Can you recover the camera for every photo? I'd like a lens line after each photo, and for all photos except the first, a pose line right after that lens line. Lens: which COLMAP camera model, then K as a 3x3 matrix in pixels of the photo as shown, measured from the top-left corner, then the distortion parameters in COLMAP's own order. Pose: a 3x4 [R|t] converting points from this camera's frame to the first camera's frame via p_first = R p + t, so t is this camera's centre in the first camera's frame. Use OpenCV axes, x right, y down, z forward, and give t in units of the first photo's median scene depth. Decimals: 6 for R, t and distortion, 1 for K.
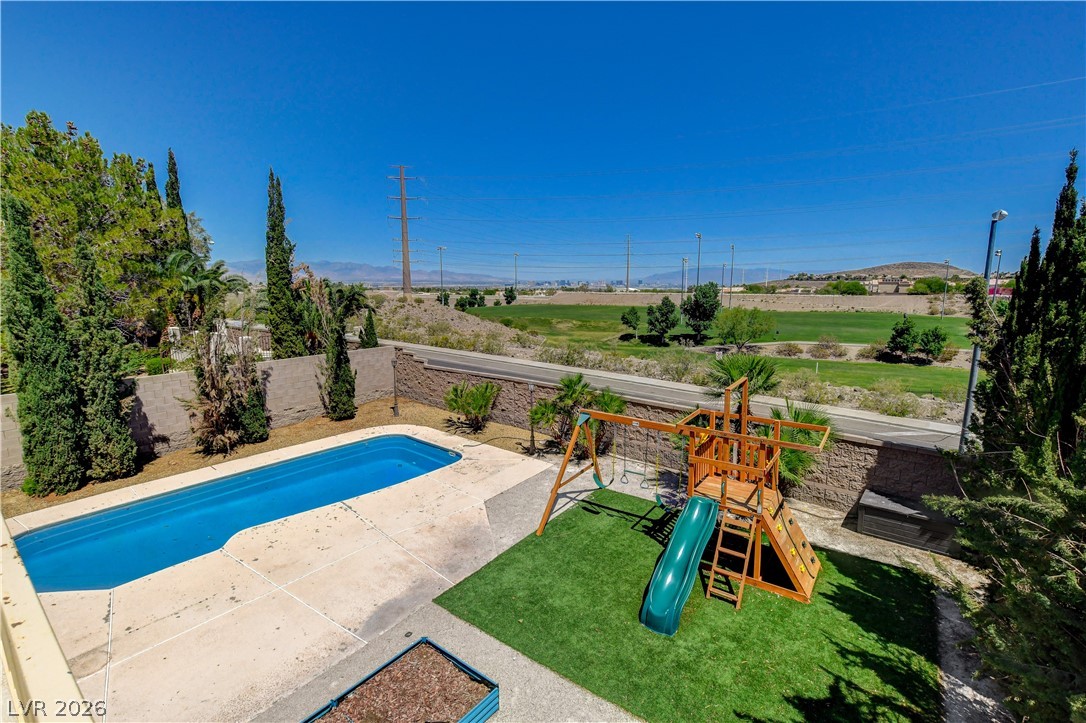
lens RADIAL K [[491.2, 0, 546.1], [0, 491.2, 368.5], [0, 0, 1]] dist [-0.018477, 0.000935]
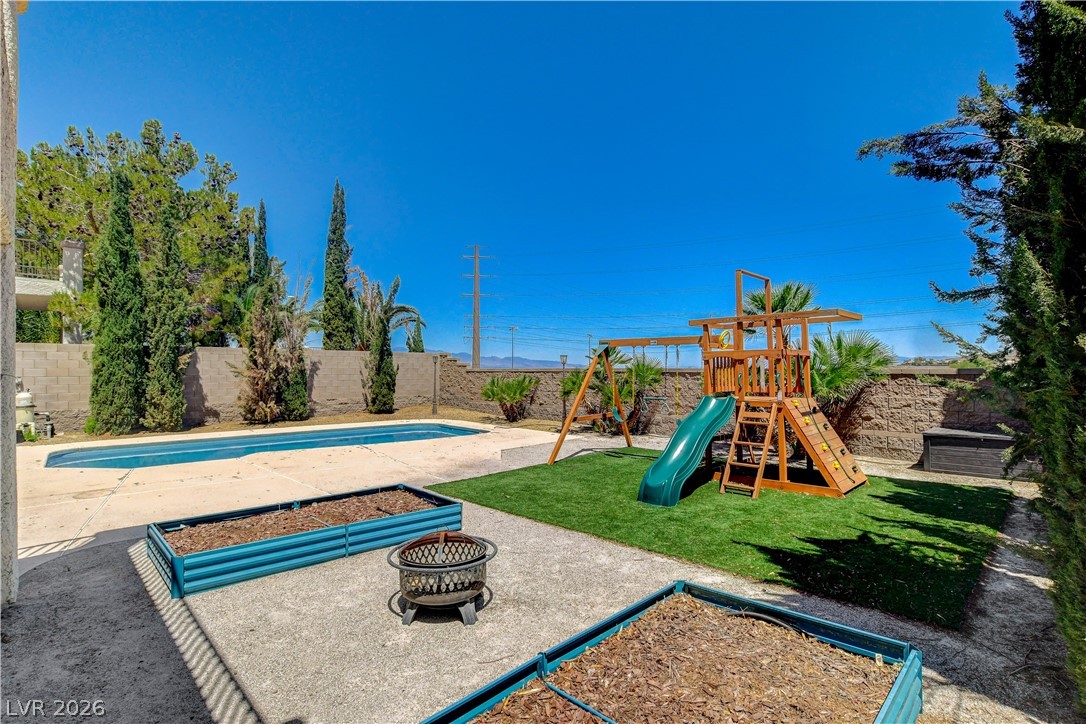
lens RADIAL K [[524.8, 0, 542.8], [0, 524.8, 369.2], [0, 0, 1]] dist [-0.017014, 0.001024]
pose [[0.988431, 0.003346, -0.151636, 0.090710], [-0.029514, 0.984889, -0.170653, 0.248257], [0.148773, 0.173154, 0.973593, -0.002453]]
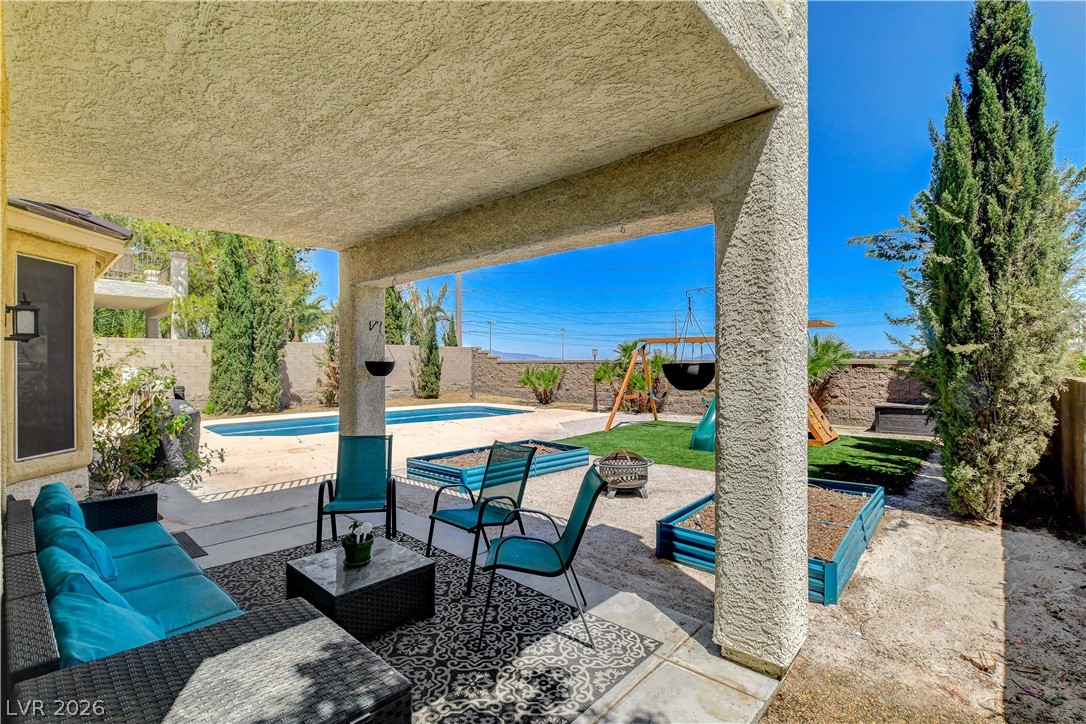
lens RADIAL K [[502.8, 0, 543.0], [0, 502.8, 362.0], [0, 0, 1]] dist [-0.018117, -0.000036]
pose [[0.995310, 0.003695, -0.096662, -0.039343], [-0.020304, 0.984989, -0.171421, 0.289712], [0.094578, 0.172580, 0.980444, -0.222486]]
